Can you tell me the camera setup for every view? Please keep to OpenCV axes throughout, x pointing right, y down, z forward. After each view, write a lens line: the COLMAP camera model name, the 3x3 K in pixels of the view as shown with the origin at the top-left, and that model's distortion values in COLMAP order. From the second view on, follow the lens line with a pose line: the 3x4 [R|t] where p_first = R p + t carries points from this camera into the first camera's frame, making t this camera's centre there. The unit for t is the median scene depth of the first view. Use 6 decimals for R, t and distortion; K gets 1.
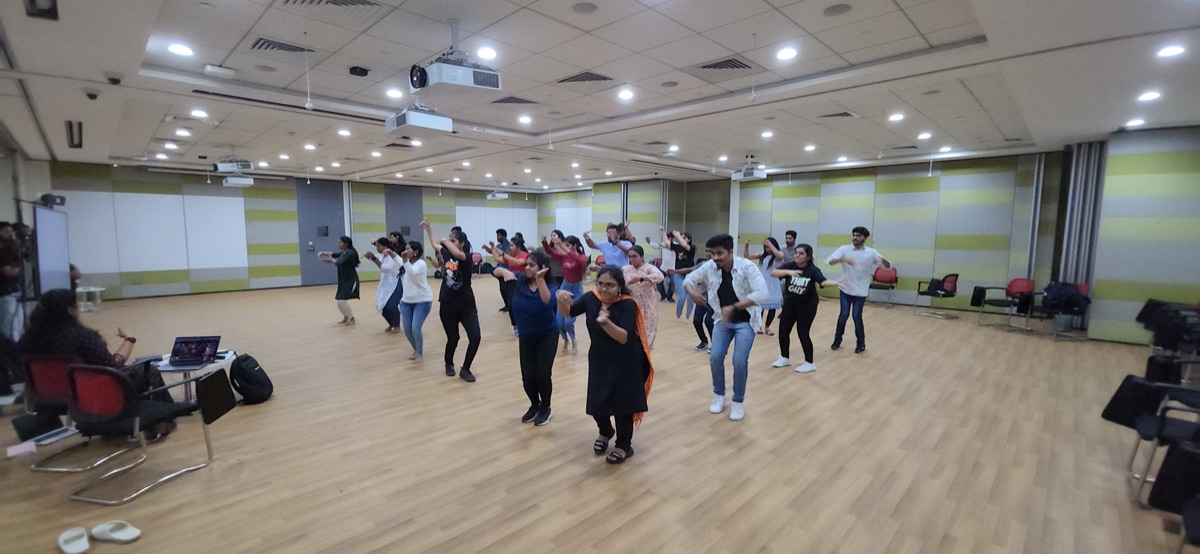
lens RADIAL K [[481.3, 0, 600.0], [0, 481.3, 277.0], [0, 0, 1]] dist [0.017983, -0.012137]
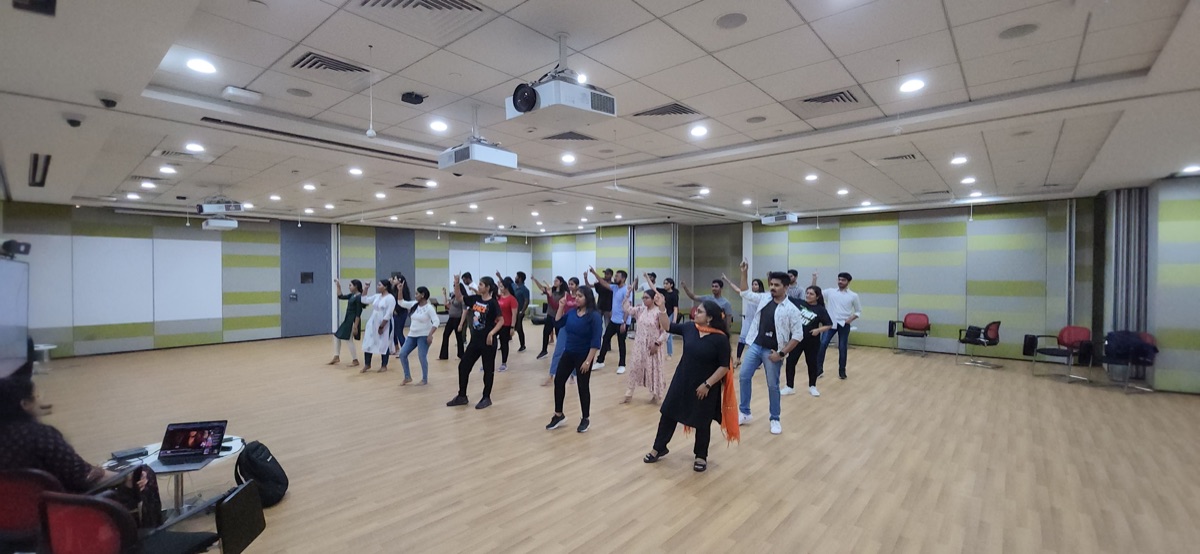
lens RADIAL K [[481.3, 0, 600.0], [0, 481.3, 277.0], [0, 0, 1]] dist [0.017983, -0.012137]
pose [[0.998266, -0.003582, 0.058762, -0.108321], [0.008693, 0.996174, -0.086956, -0.016733], [-0.058226, 0.087316, 0.994478, 0.079470]]
